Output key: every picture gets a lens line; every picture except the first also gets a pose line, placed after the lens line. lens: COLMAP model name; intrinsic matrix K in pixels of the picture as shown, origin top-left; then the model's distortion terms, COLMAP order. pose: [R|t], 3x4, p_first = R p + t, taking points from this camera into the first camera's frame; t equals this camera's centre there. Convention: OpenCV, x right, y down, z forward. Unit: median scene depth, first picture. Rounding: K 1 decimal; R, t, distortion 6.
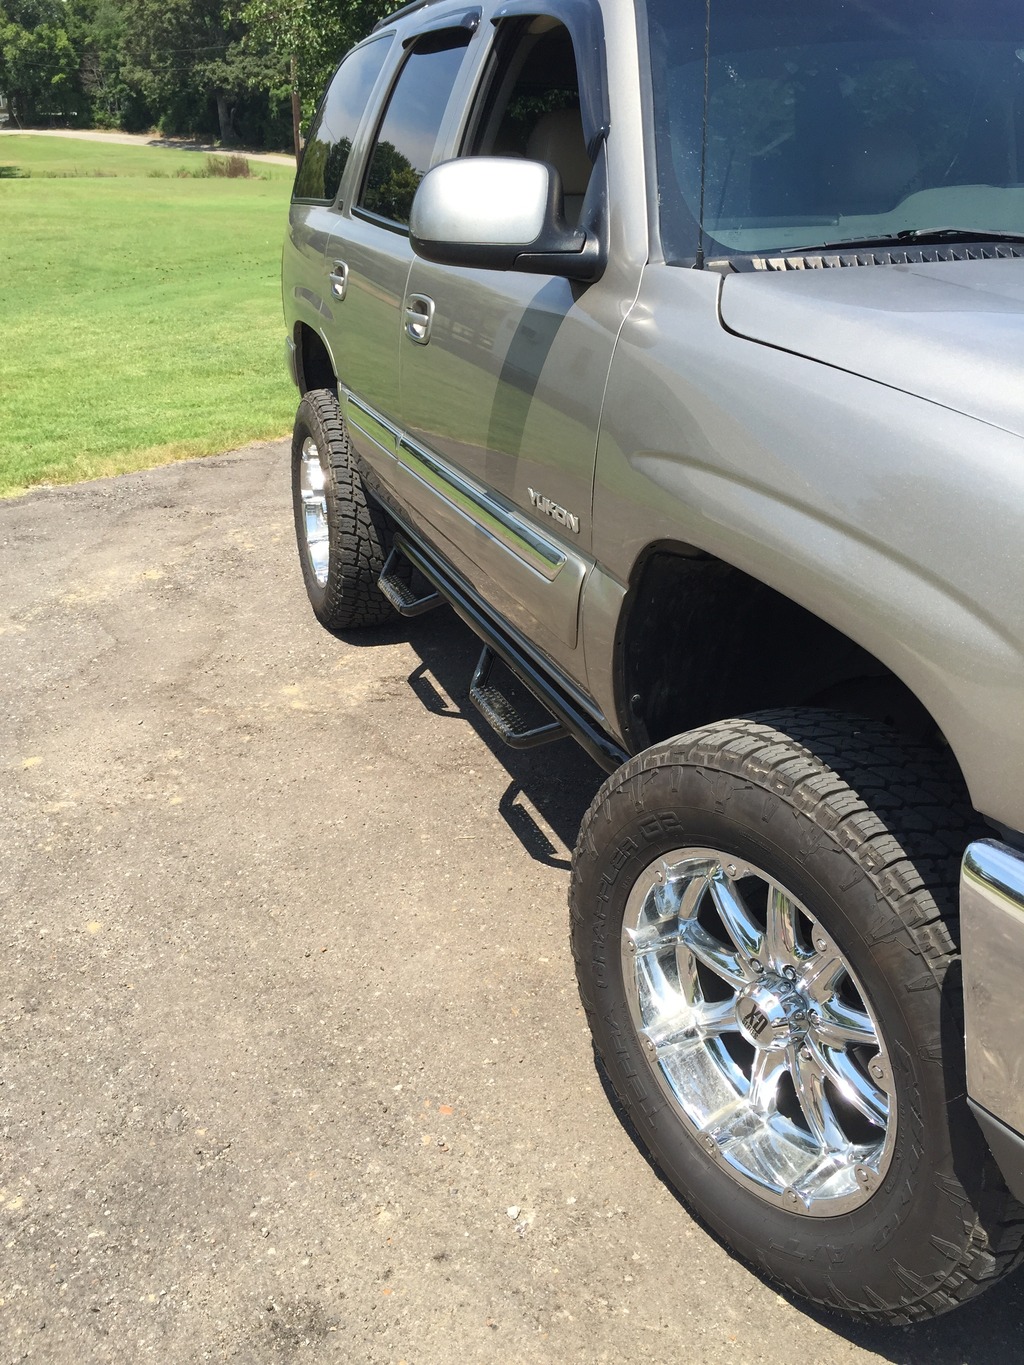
lens RADIAL K [[1135.7, 0, 514.8], [0, 1135.7, 682.1], [0, 0, 1]] dist [0.006360, -0.004279]
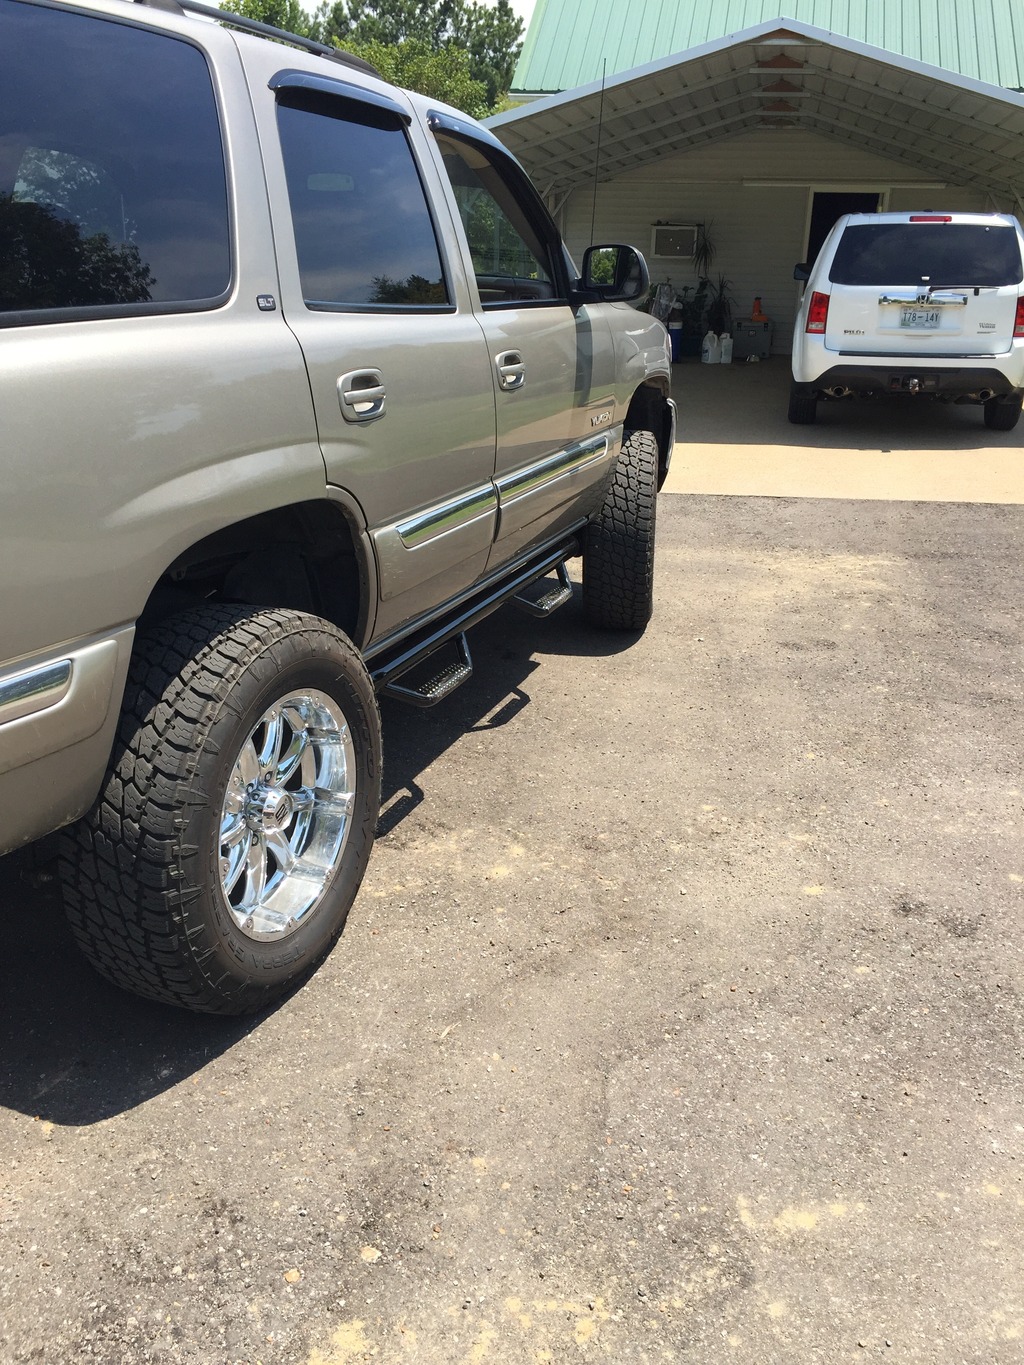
lens RADIAL K [[1135.7, 0, 514.8], [0, 1135.7, 683.0], [0, 0, 1]] dist [0.006360, -0.004279]
pose [[-0.734219, -0.254480, 0.629414, -0.724864], [0.263467, 0.747633, 0.609615, -0.624358], [-0.625705, 0.613420, -0.481880, 1.381848]]
